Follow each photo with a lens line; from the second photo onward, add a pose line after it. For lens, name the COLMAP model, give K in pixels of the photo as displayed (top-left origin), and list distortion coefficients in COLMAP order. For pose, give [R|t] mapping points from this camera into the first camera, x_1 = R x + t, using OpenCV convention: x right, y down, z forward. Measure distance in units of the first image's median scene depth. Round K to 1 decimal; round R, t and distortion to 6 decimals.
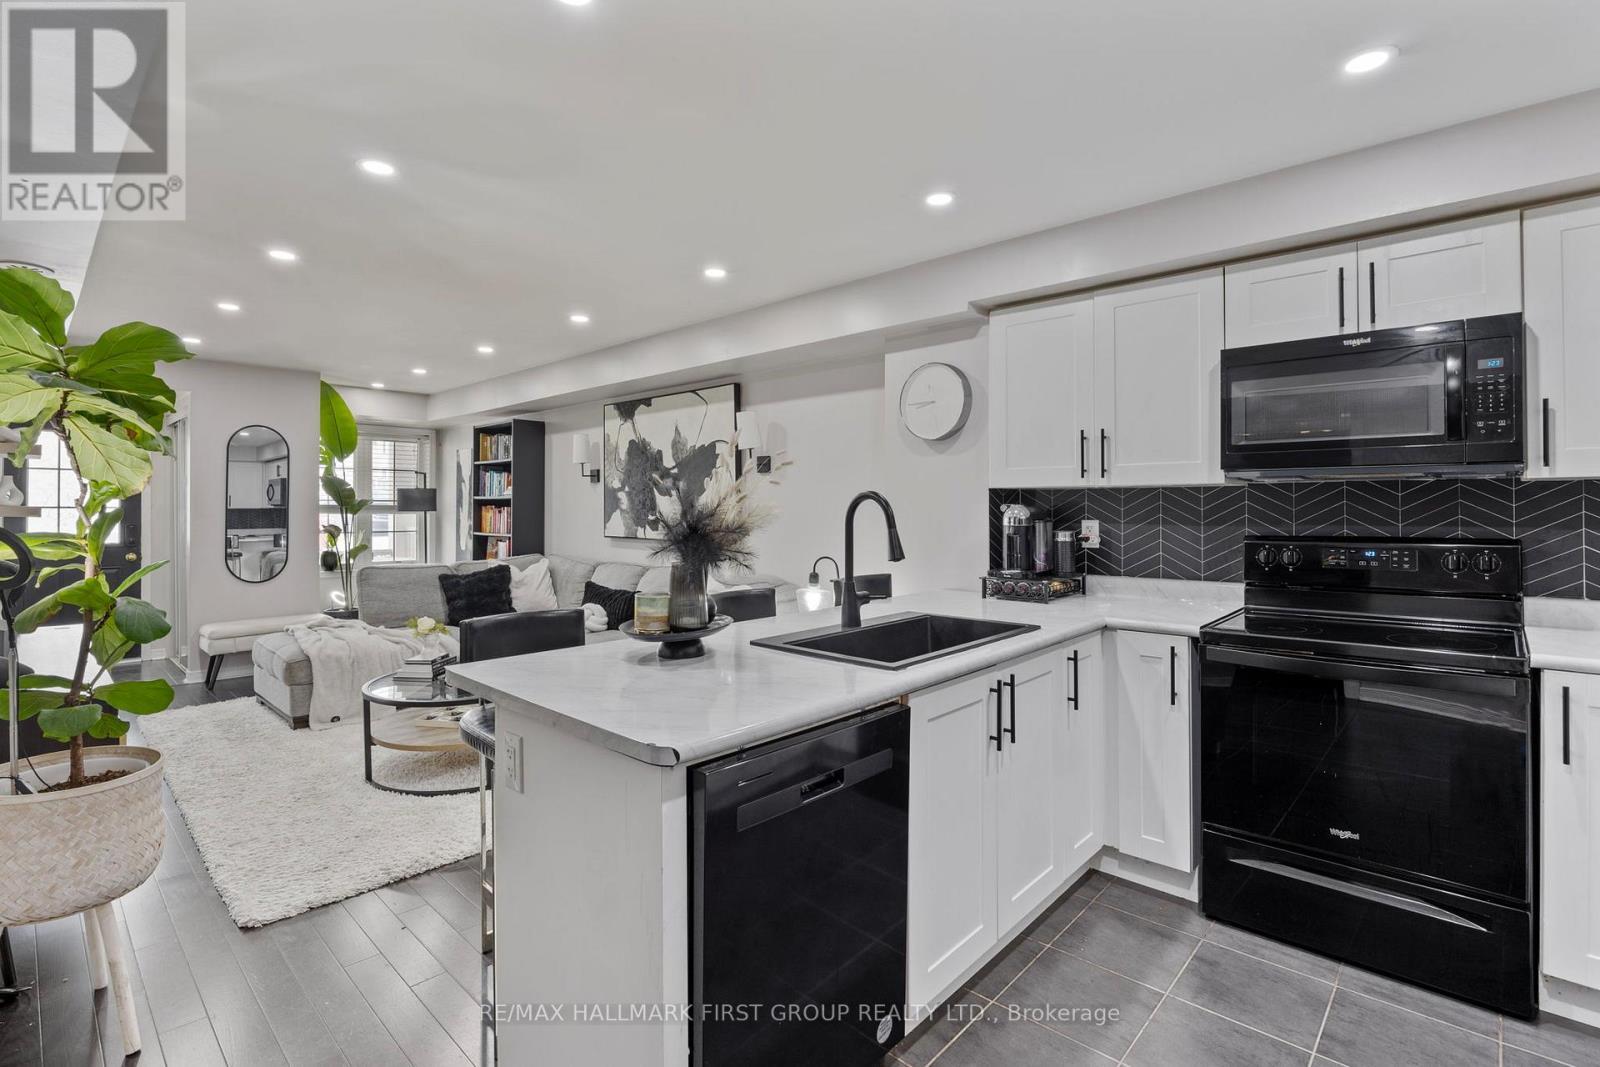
lens RADIAL K [[746.9, 0, 803.3], [0, 746.9, 508.8], [0, 0, 1]] dist [-0.015893, 0.001043]
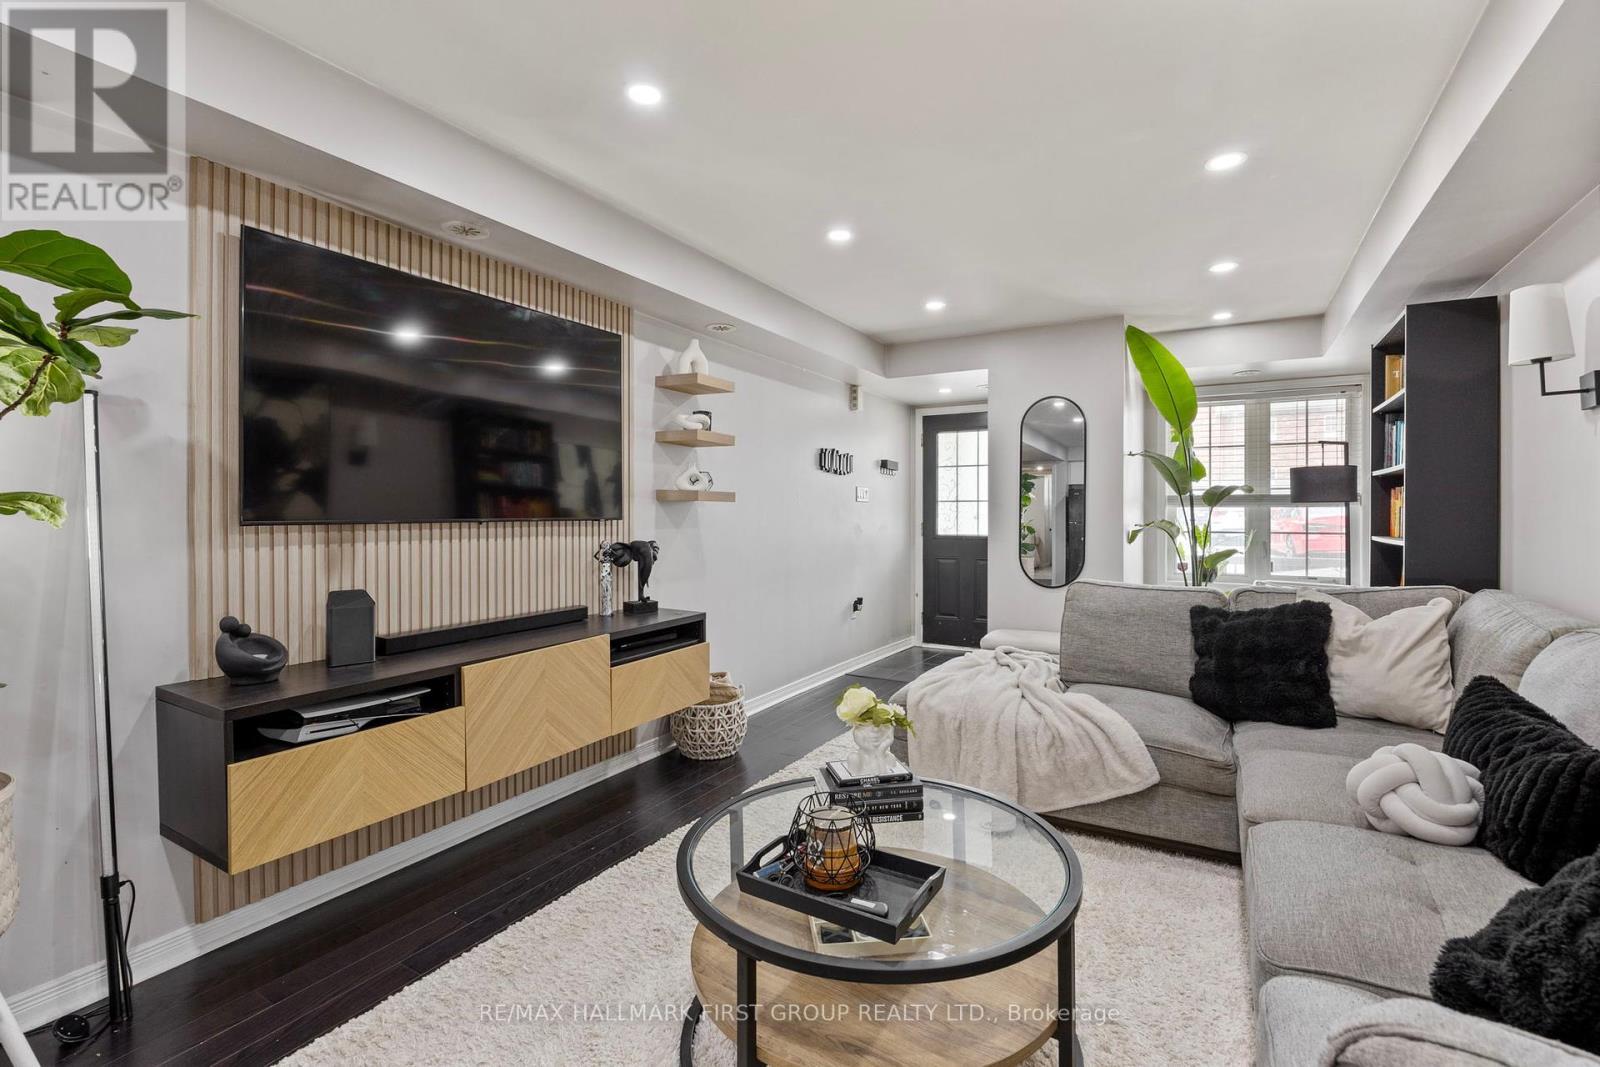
lens RADIAL K [[707.3, 0, 799.7], [0, 707.3, 517.0], [0, 0, 1]] dist [-0.000713, 0.000018]
pose [[0.229144, 0.002469, -0.973389, -0.062611], [0.002096, 0.999993, 0.003030, 0.032941], [0.973390, -0.002735, 0.229138, 1.013081]]
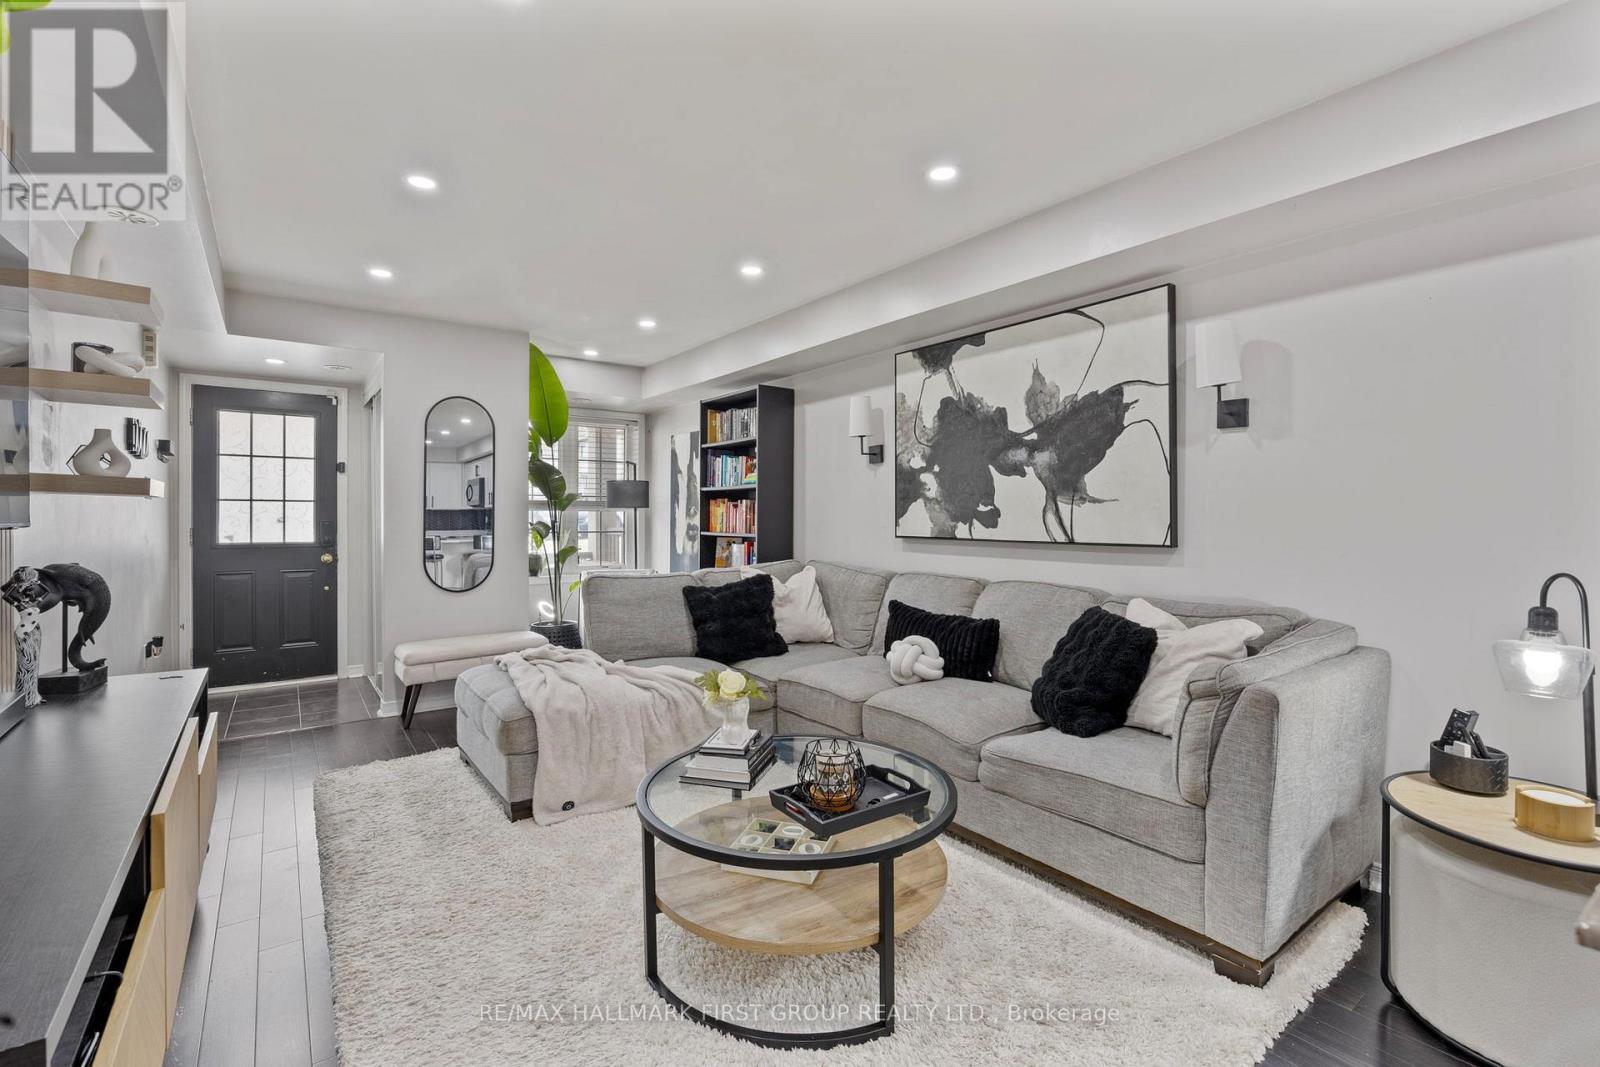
lens RADIAL K [[723.3, 0, 808.9], [0, 723.3, 521.5], [0, 0, 1]] dist [-0.015813, 0.000331]
pose [[0.983786, 0.001550, -0.179337, -0.409385], [-0.000264, 0.999974, 0.007197, 0.031887], [0.179343, -0.007033, 0.983761, 0.546159]]
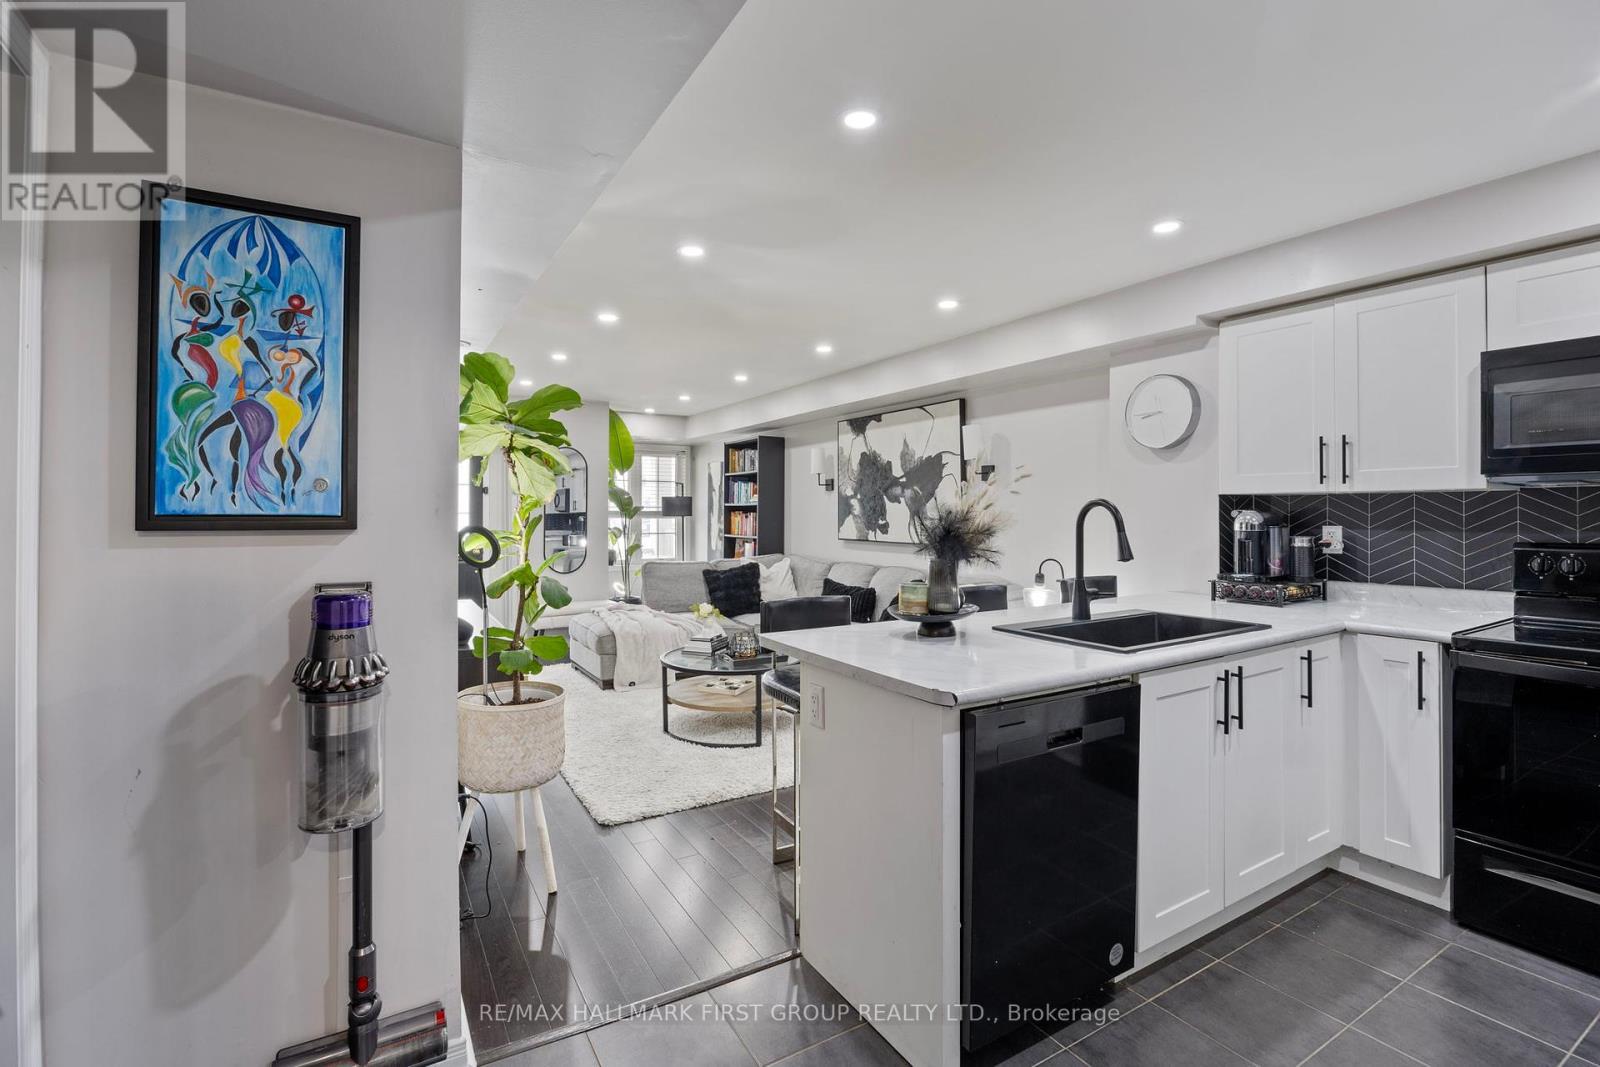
lens RADIAL K [[732.2, 0, 802.7], [0, 732.2, 514.7], [0, 0, 1]] dist [-0.014789, 0.000980]
pose [[0.961002, 0.000343, -0.276542, -0.026053], [-0.000040, 0.999999, 0.001100, -0.000667], [0.276542, -0.001046, 0.961001, -0.128841]]
